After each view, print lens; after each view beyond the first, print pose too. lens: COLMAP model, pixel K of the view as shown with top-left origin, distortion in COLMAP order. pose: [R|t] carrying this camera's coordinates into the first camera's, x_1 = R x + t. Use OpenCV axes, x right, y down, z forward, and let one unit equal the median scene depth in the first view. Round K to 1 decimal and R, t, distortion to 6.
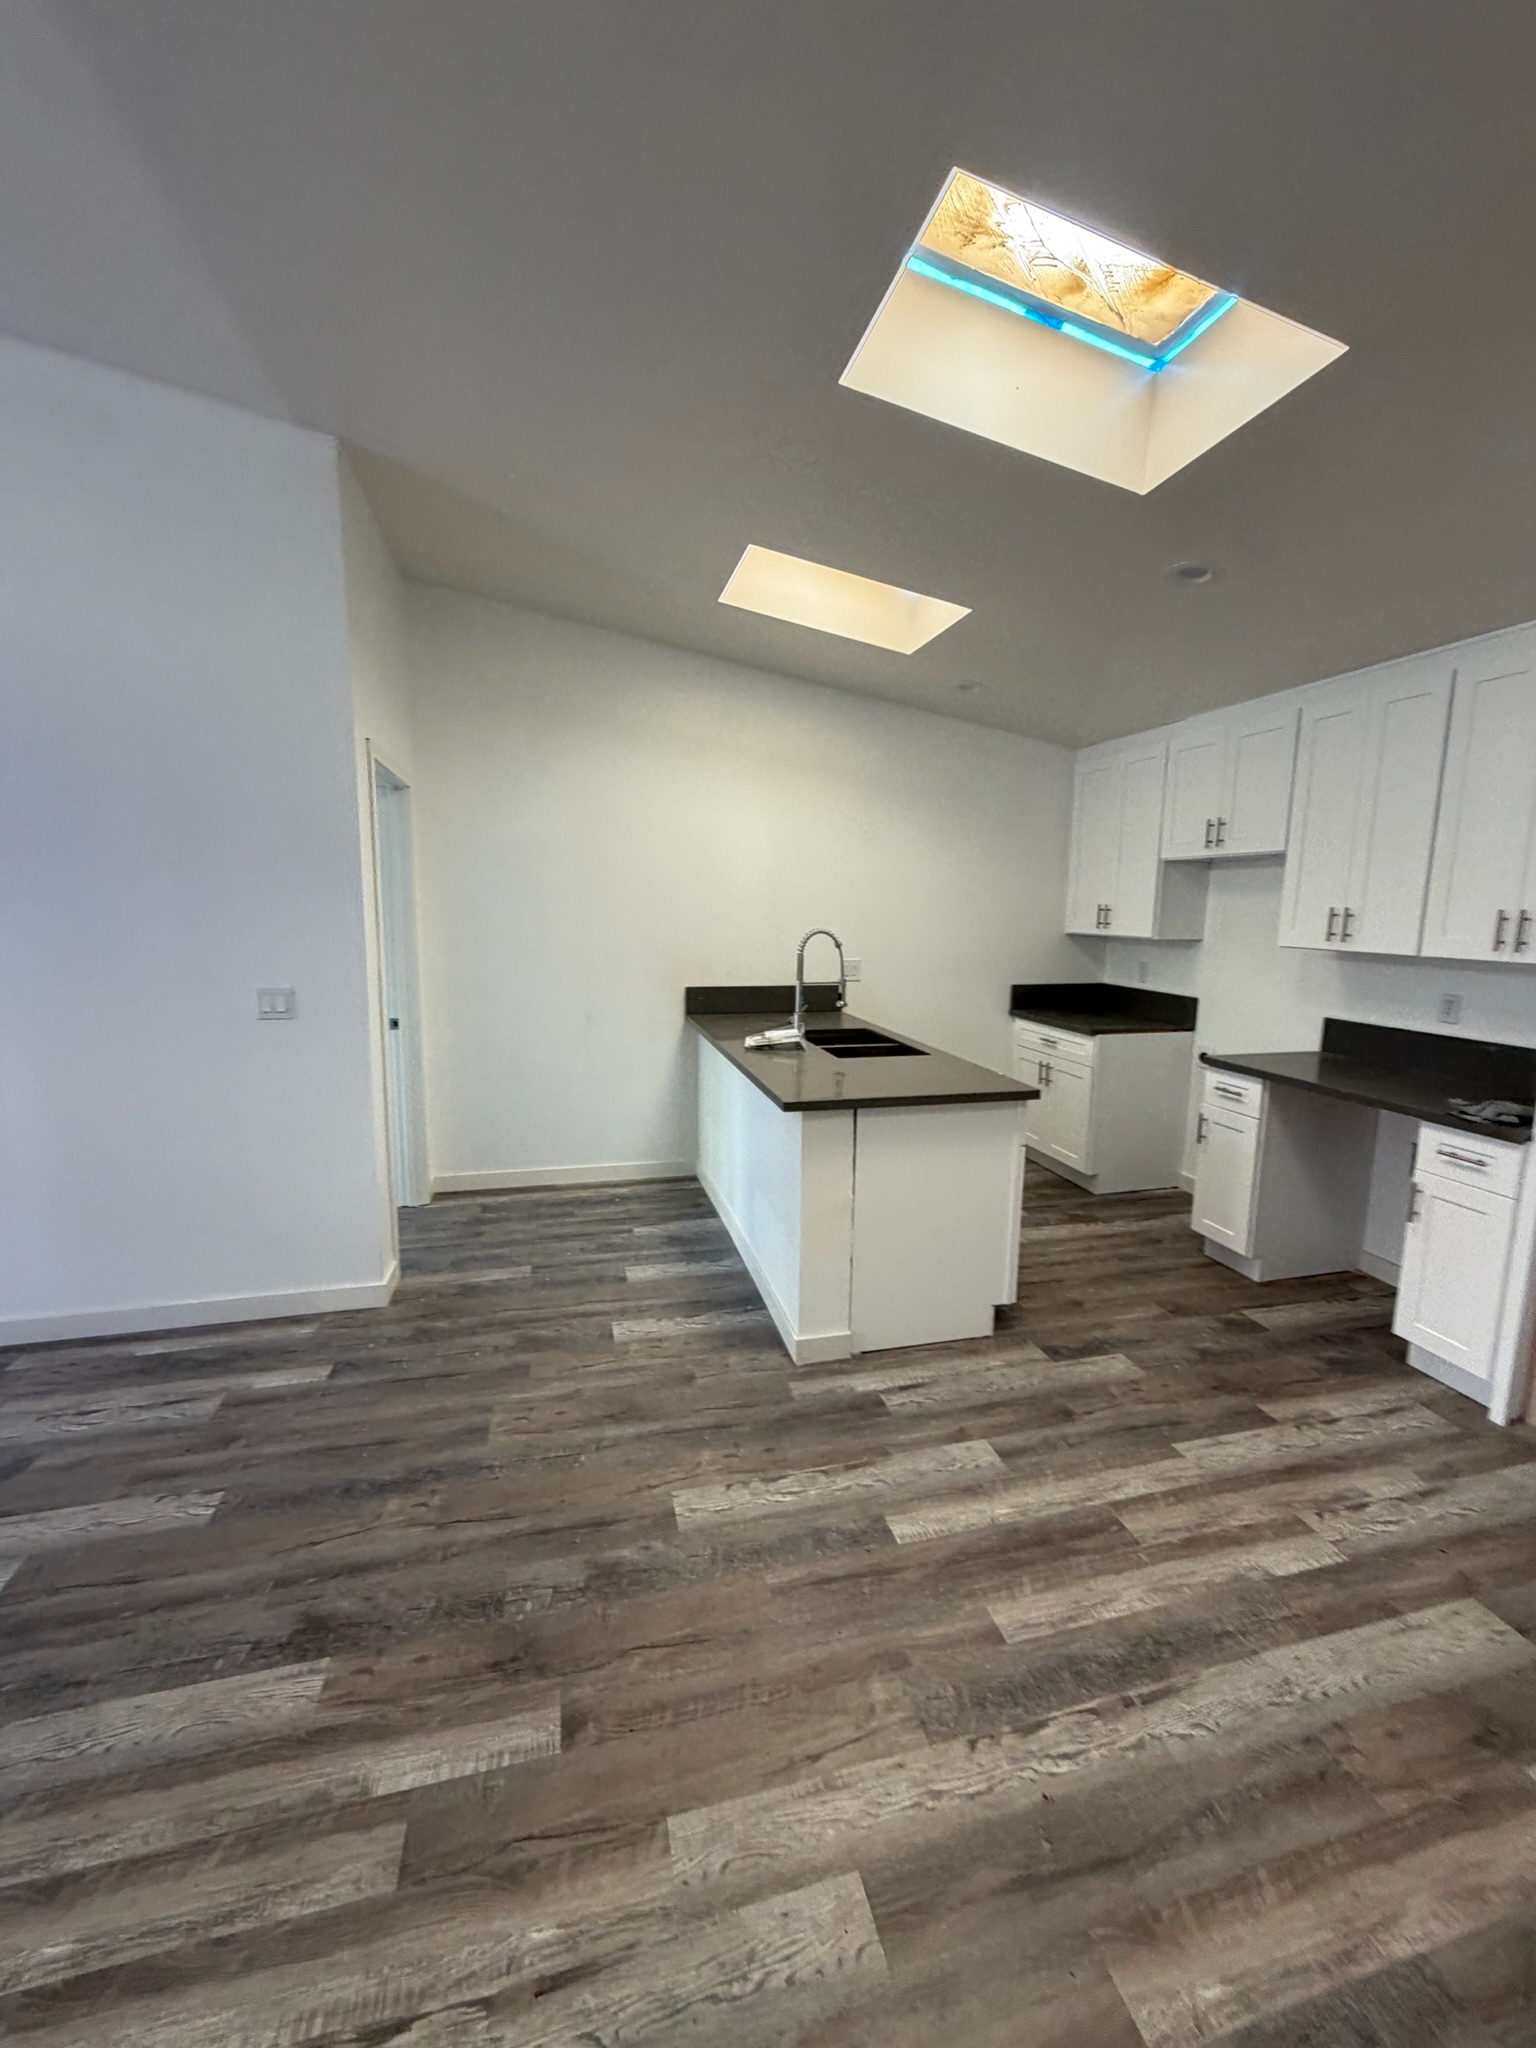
lens RADIAL K [[813.2, 0, 768.0], [0, 813.2, 1017.2], [0, 0, 1]] dist [-0.003263, 0.000991]
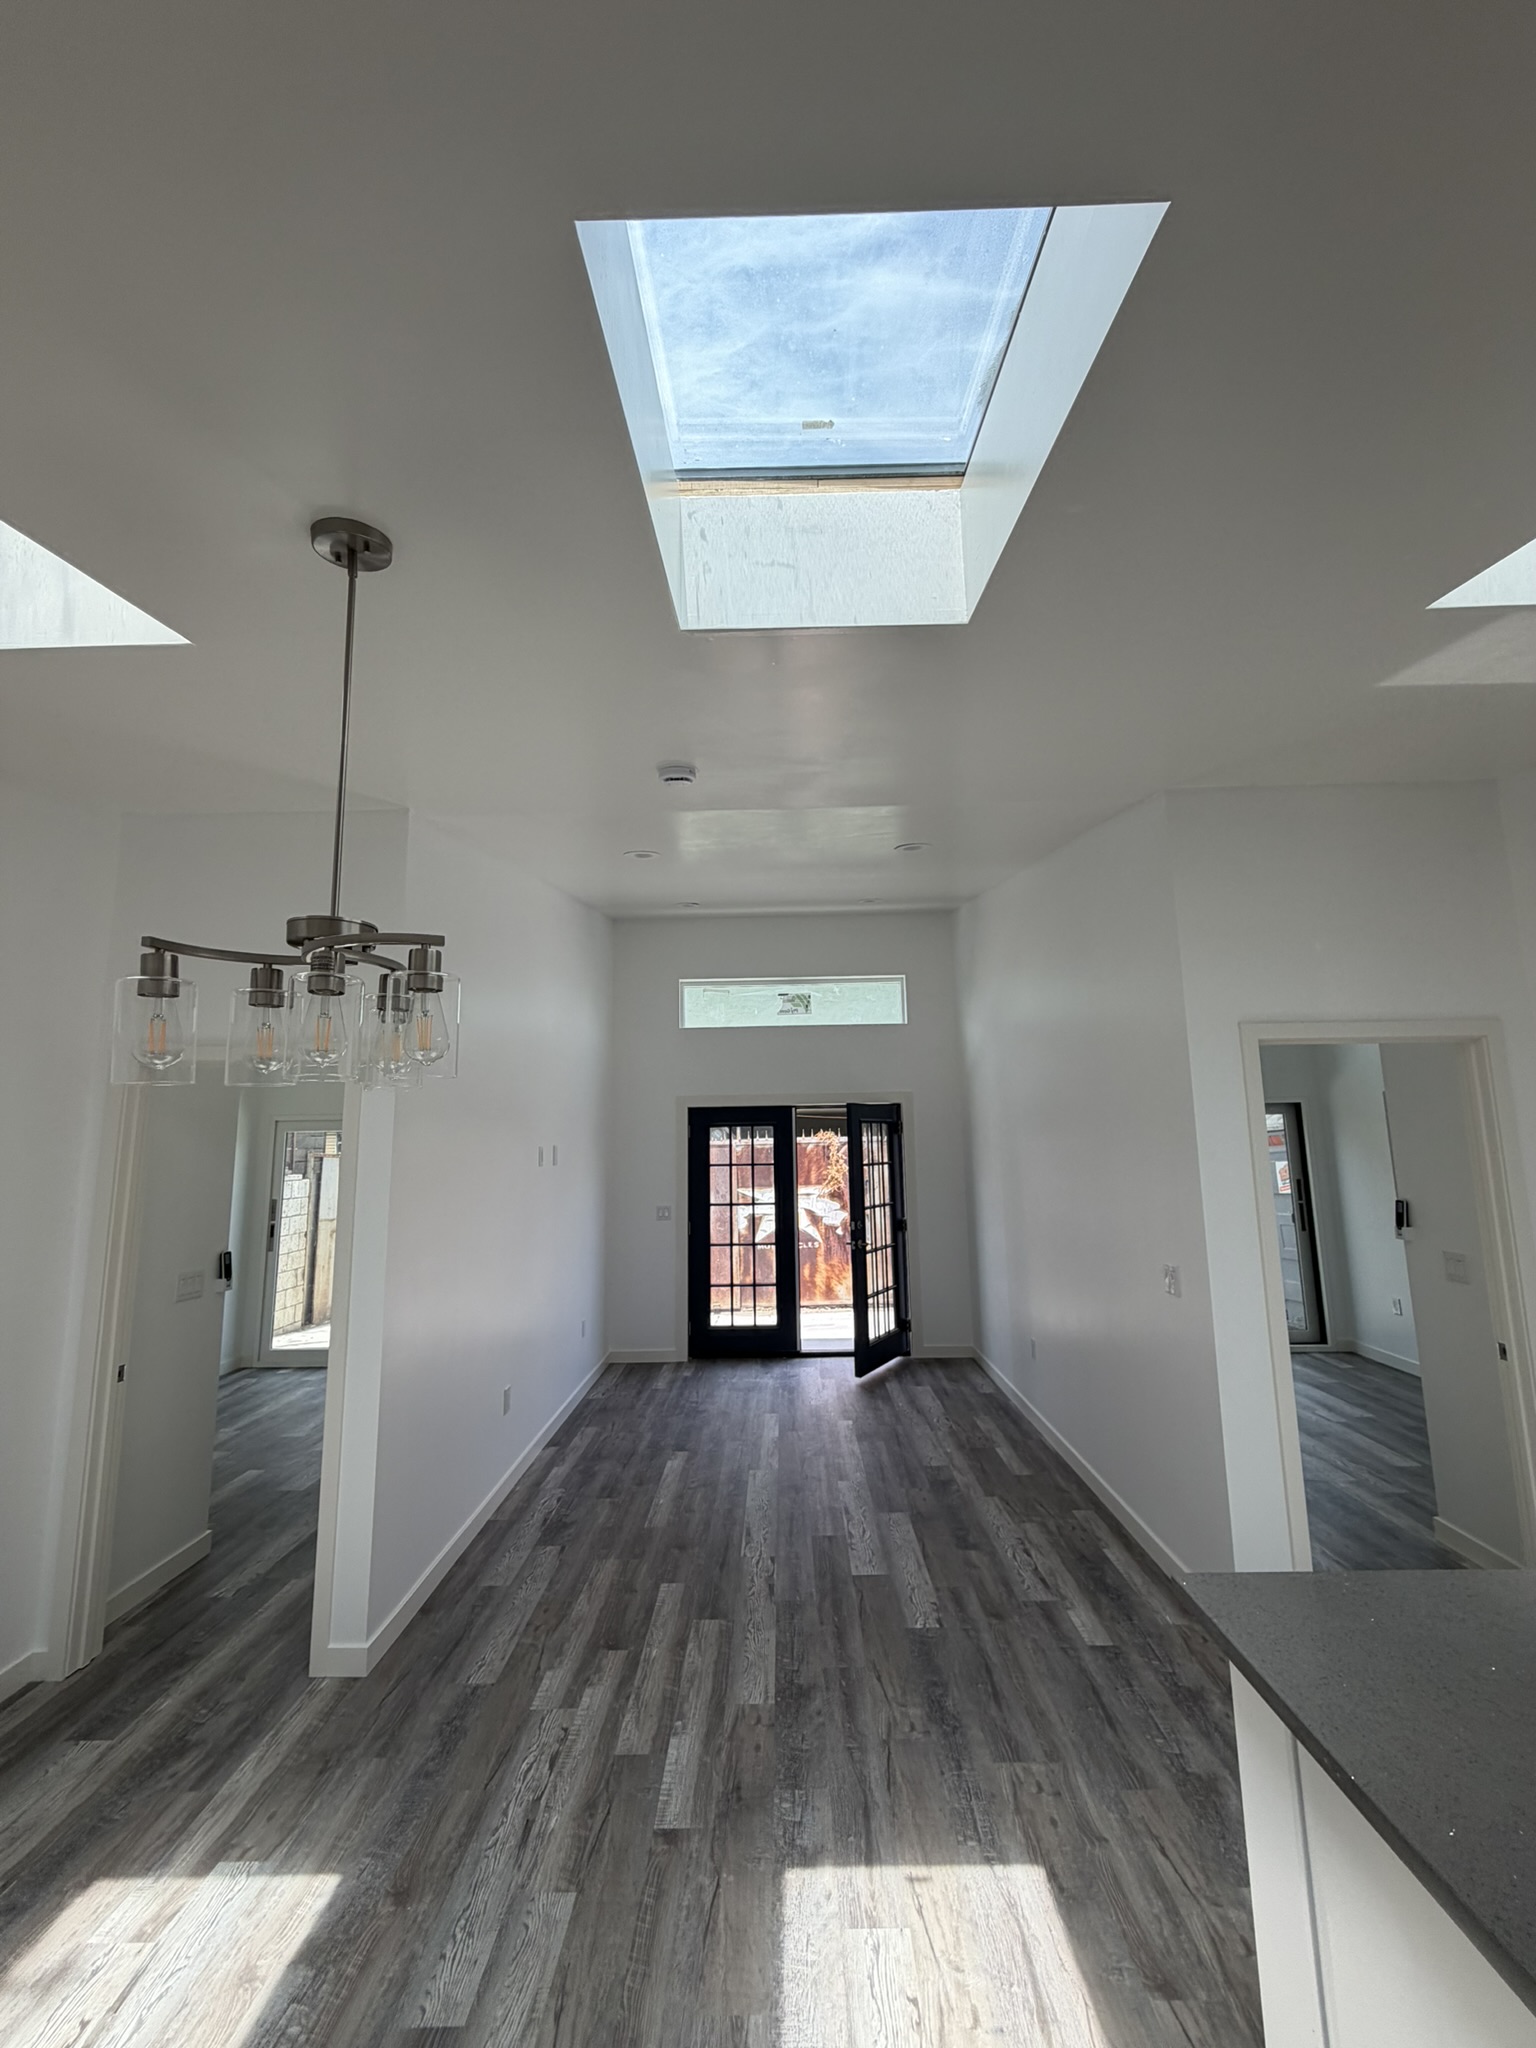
lens RADIAL K [[813.2, 0, 774.5], [0, 813.2, 1012.5], [0, 0, 1]] dist [-0.003263, 0.000991]
pose [[-0.259705, -0.159370, -0.952447, 0.738920], [-0.120179, 0.983955, -0.131873, -0.186925], [0.958181, 0.080216, -0.274691, 0.875280]]
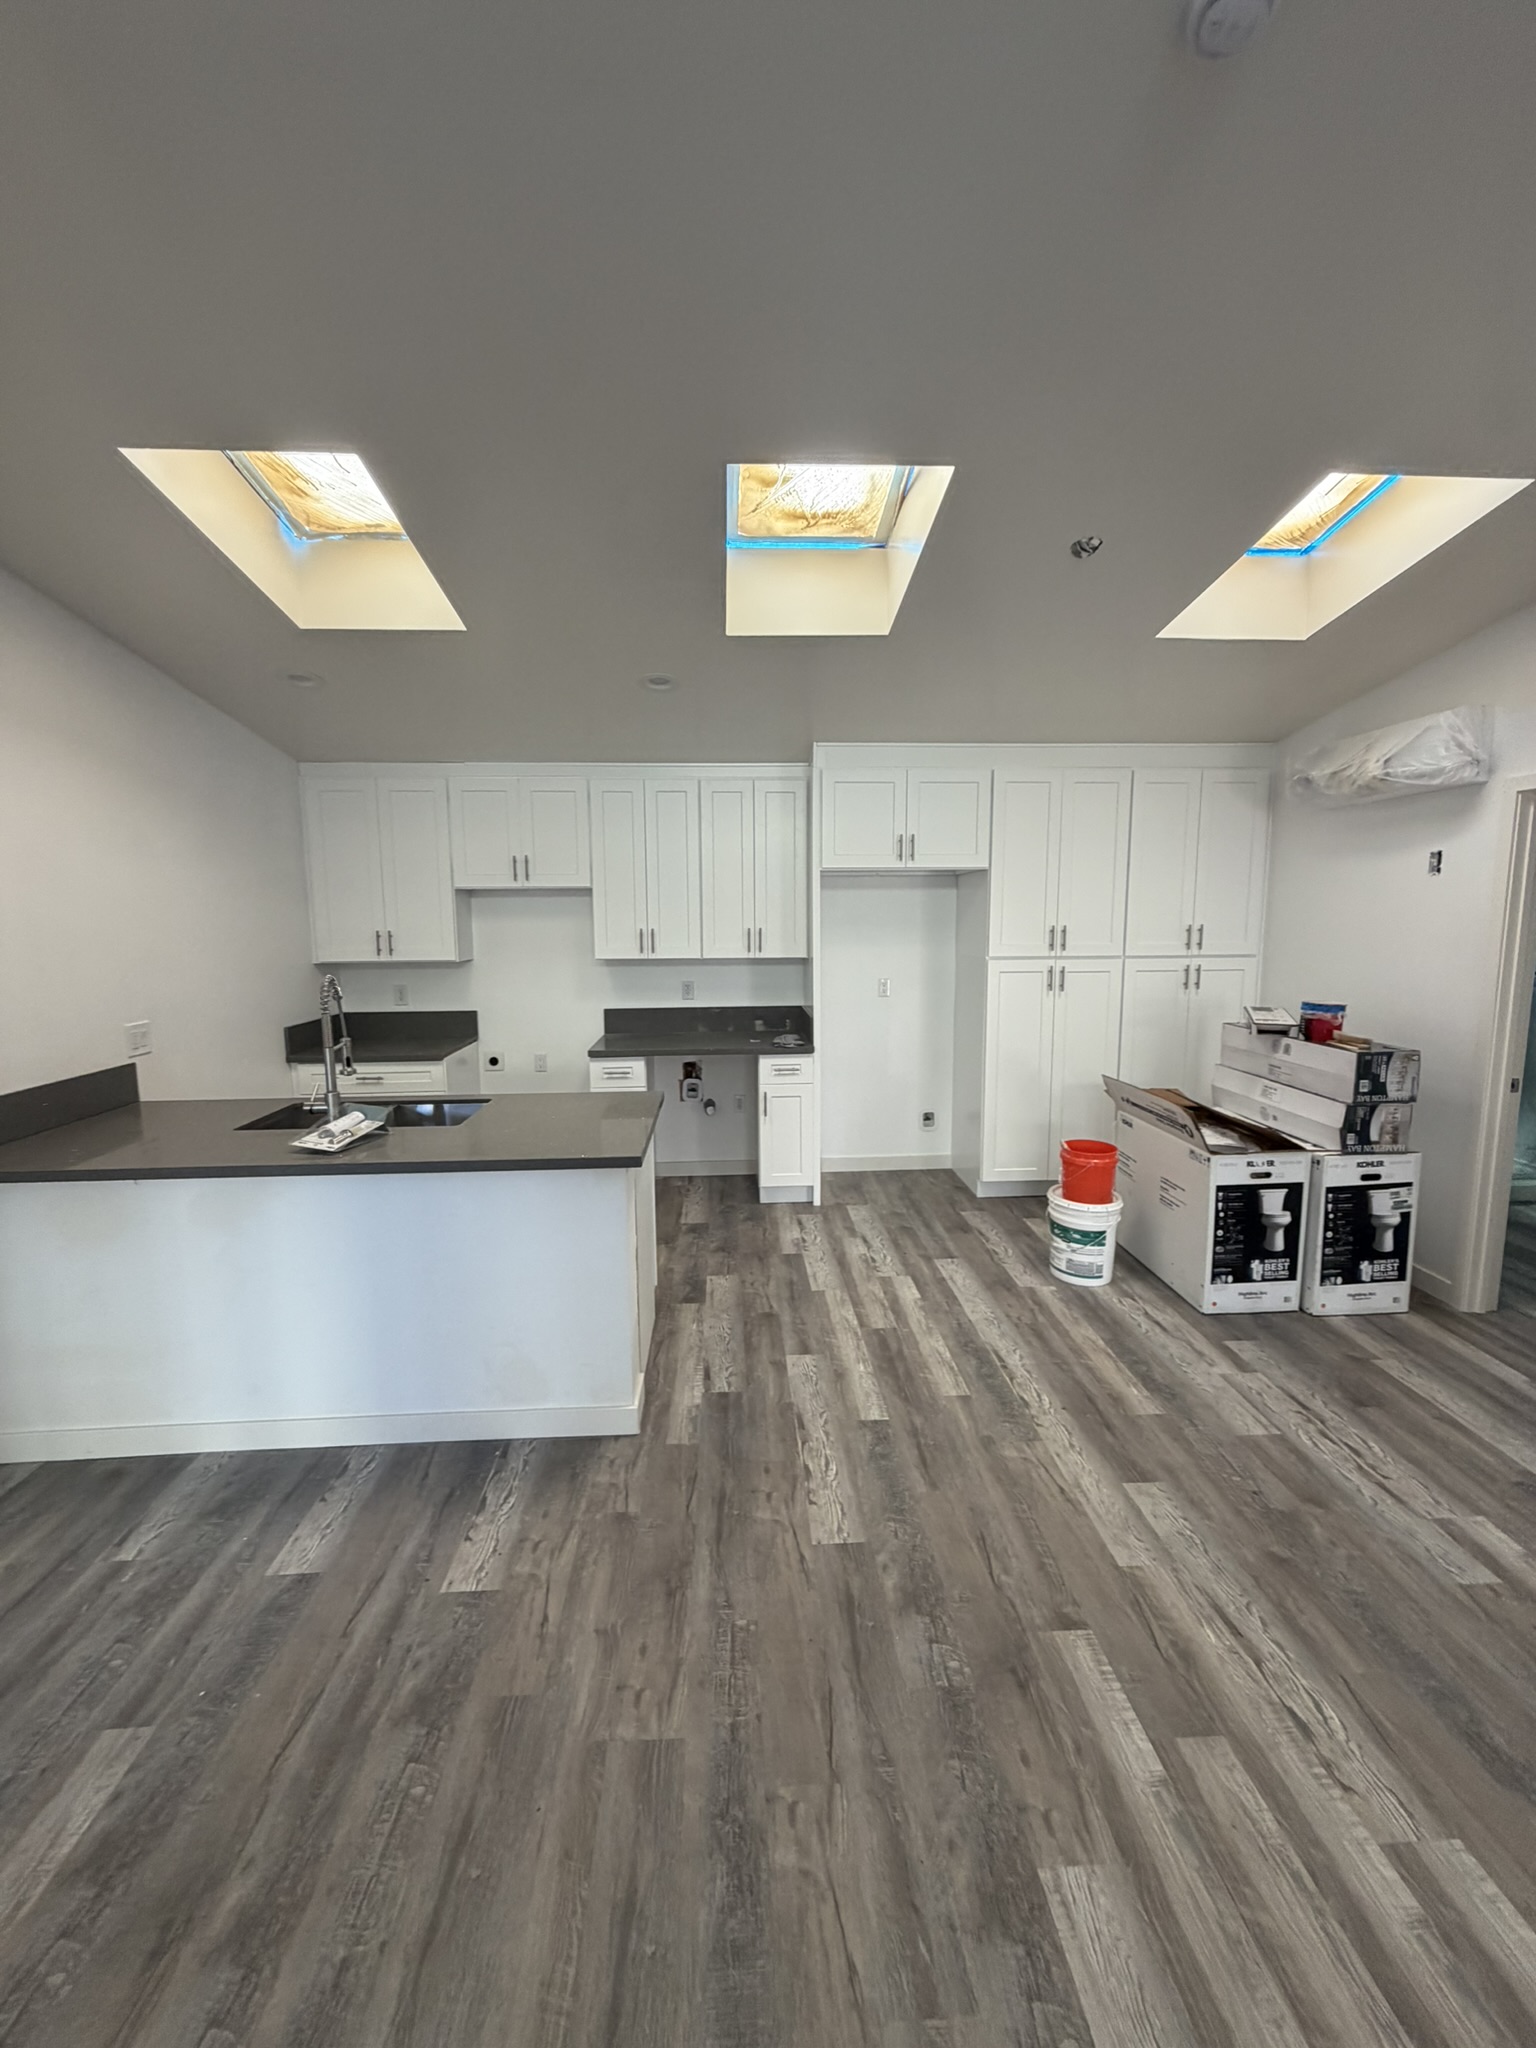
lens RADIAL K [[813.2, 0, 766.8], [0, 813.2, 1019.2], [0, 0, 1]] dist [-0.003263, 0.000991]
pose [[0.197436, -0.137471, 0.970629, -0.855452], [0.147051, 0.983069, 0.109321, -0.134563], [-0.969224, 0.121148, 0.214308, 0.656520]]
